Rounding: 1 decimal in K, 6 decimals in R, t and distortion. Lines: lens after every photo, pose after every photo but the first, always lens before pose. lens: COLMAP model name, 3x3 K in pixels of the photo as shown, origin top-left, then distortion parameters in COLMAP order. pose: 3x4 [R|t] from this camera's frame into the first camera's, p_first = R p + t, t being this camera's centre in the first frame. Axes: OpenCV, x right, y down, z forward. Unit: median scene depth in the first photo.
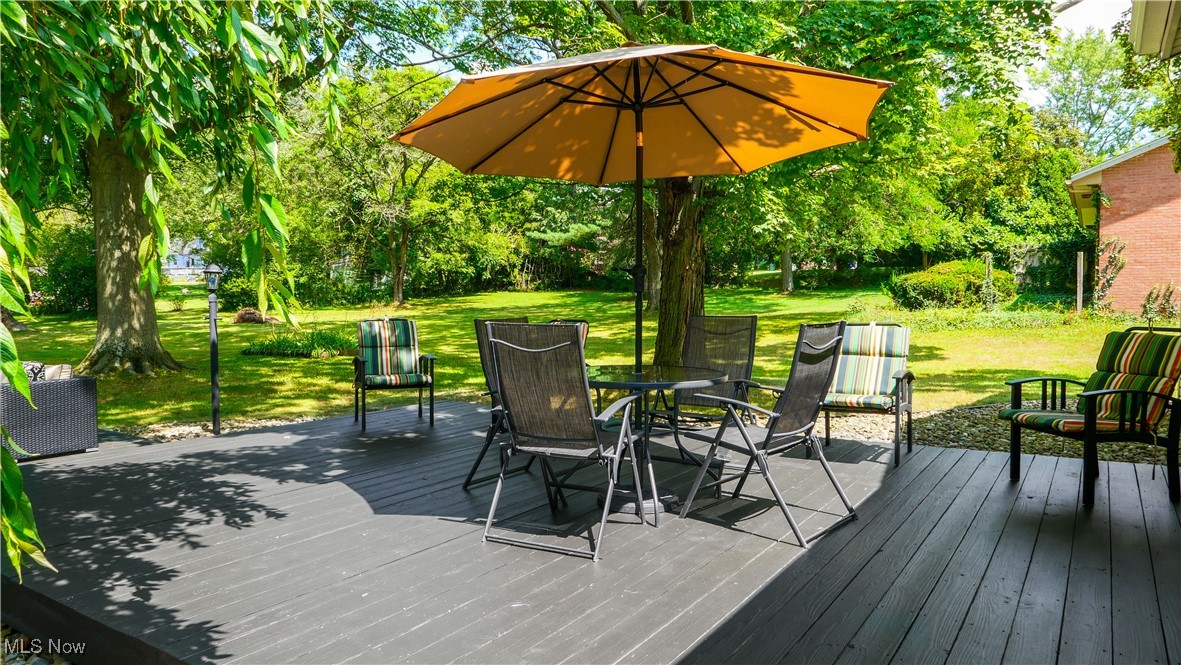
lens RADIAL K [[811.8, 0, 586.4], [0, 811.8, 333.8], [0, 0, 1]] dist [-0.028801, 0.002021]
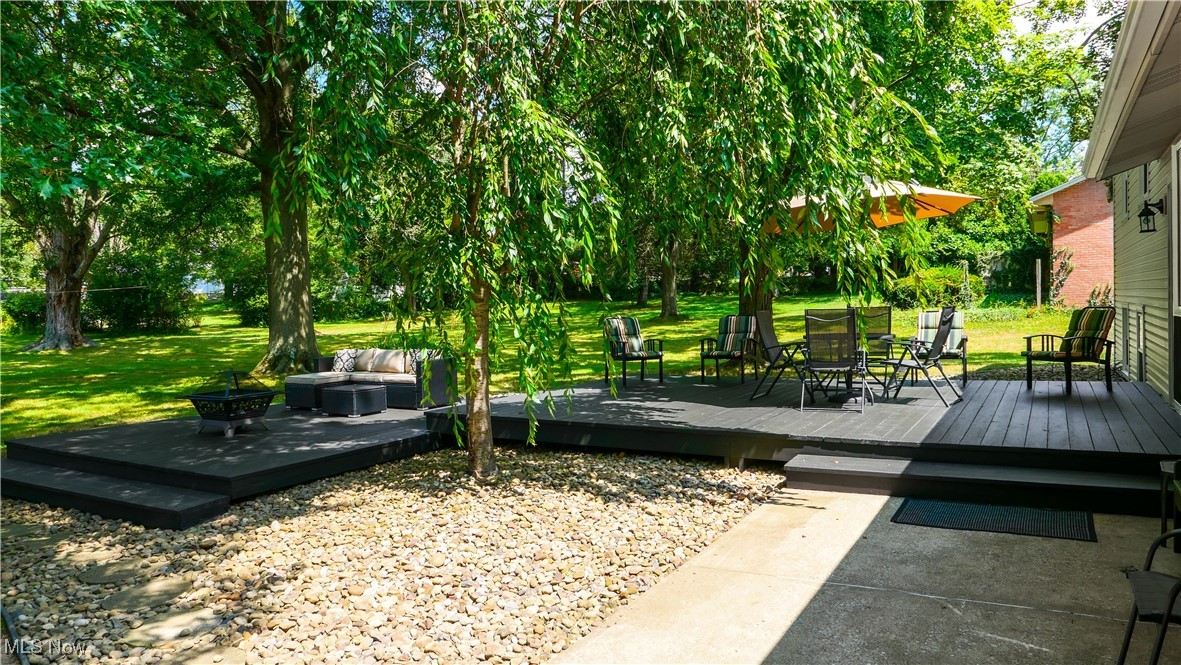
lens RADIAL K [[811.8, 0, 594.1], [0, 811.8, 327.8], [0, 0, 1]] dist [-0.028801, 0.002021]
pose [[0.998168, -0.023016, 0.055962, -0.119077], [0.024122, 0.999525, -0.019180, 0.009484], [-0.055494, 0.020494, 0.998249, -0.168795]]
